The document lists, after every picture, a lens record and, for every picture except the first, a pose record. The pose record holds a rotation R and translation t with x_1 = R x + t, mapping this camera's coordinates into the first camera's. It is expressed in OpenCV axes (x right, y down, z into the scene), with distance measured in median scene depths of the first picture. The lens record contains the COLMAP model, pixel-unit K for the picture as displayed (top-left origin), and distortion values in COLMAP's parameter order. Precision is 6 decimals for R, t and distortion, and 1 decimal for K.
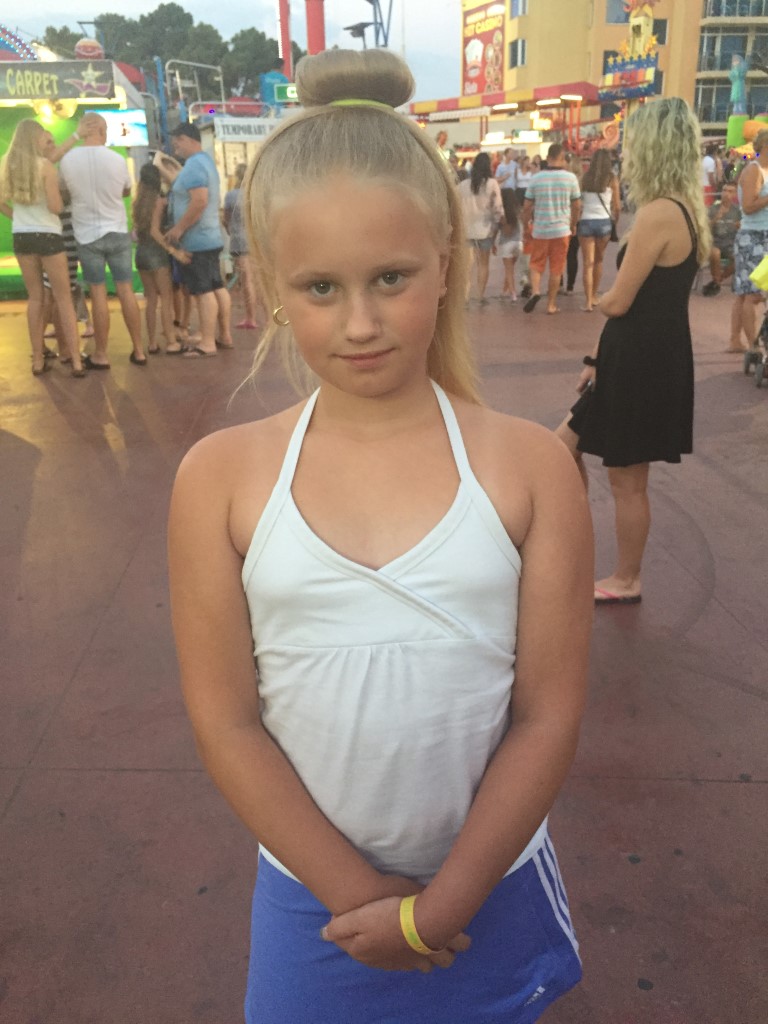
lens RADIAL K [[892.7, 0, 374.6], [0, 892.7, 510.3], [0, 0, 1]] dist [0.098198, -0.103548]
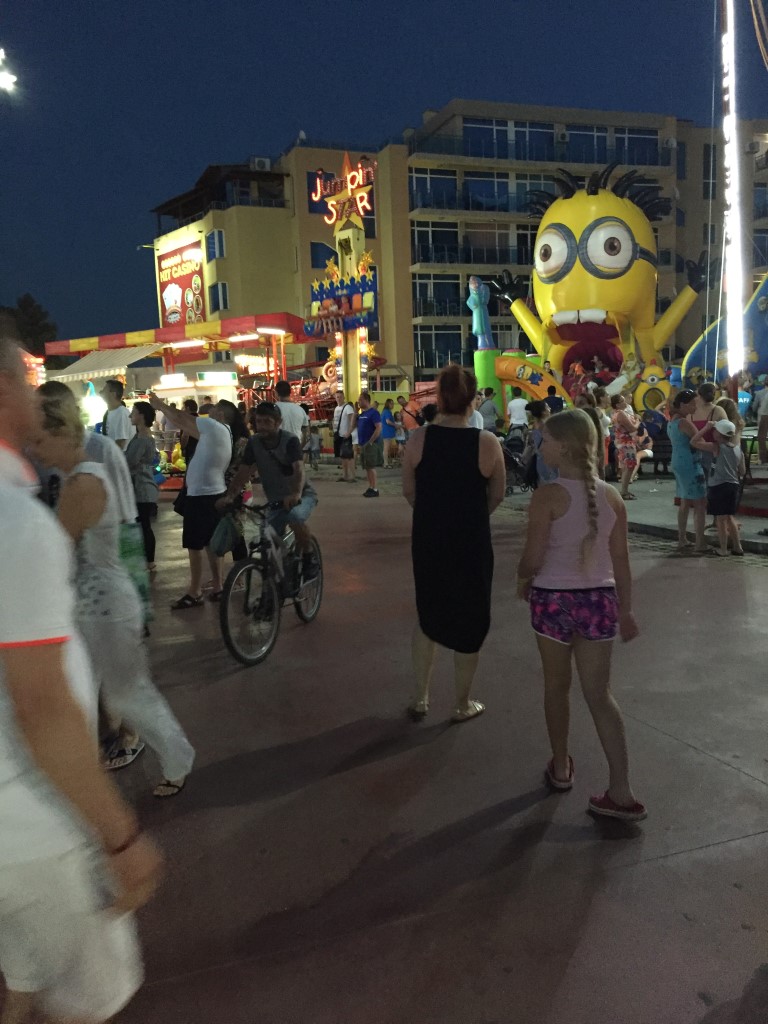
lens RADIAL K [[892.7, 0, 362.3], [0, 892.7, 504.8], [0, 0, 1]] dist [0.098198, -0.103548]
pose [[0.964077, -0.042228, 0.262244, 0.053680], [0.108246, 0.964042, -0.242705, -0.076993], [-0.242565, 0.262373, 0.933982, 0.197099]]
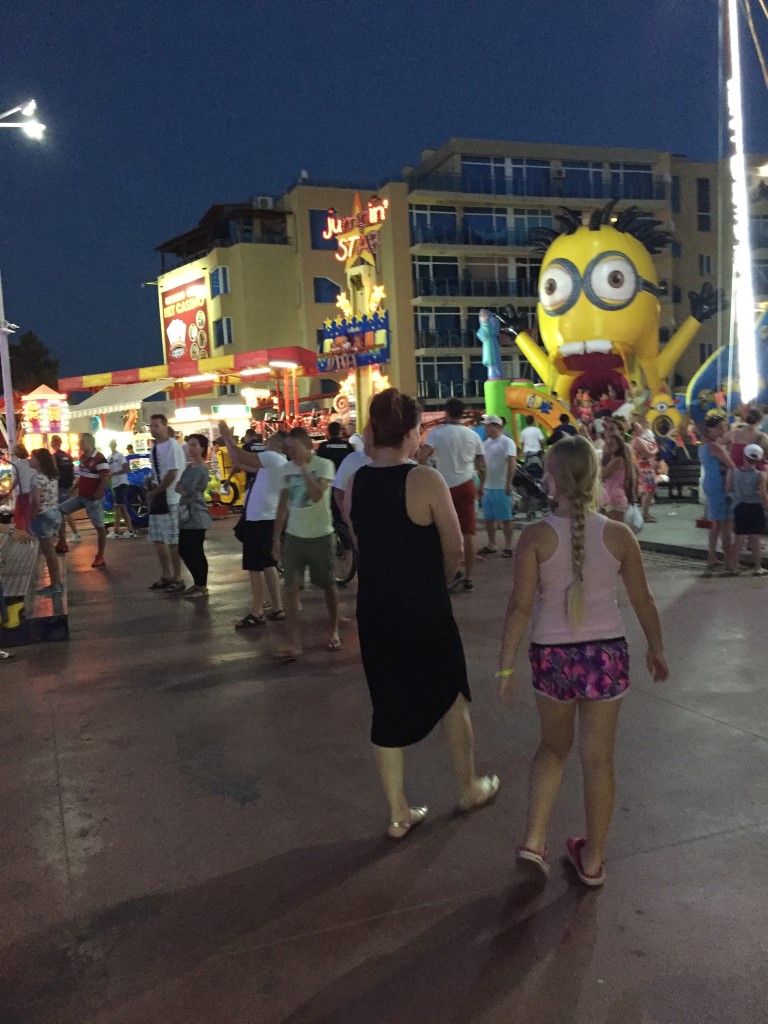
lens RADIAL K [[892.7, 0, 361.3], [0, 892.7, 505.4], [0, 0, 1]] dist [0.098198, -0.103548]
pose [[0.962847, -0.045578, 0.266174, 0.044193], [0.121143, 0.953813, -0.274891, -0.075082], [-0.241351, 0.296923, 0.923898, 0.192710]]
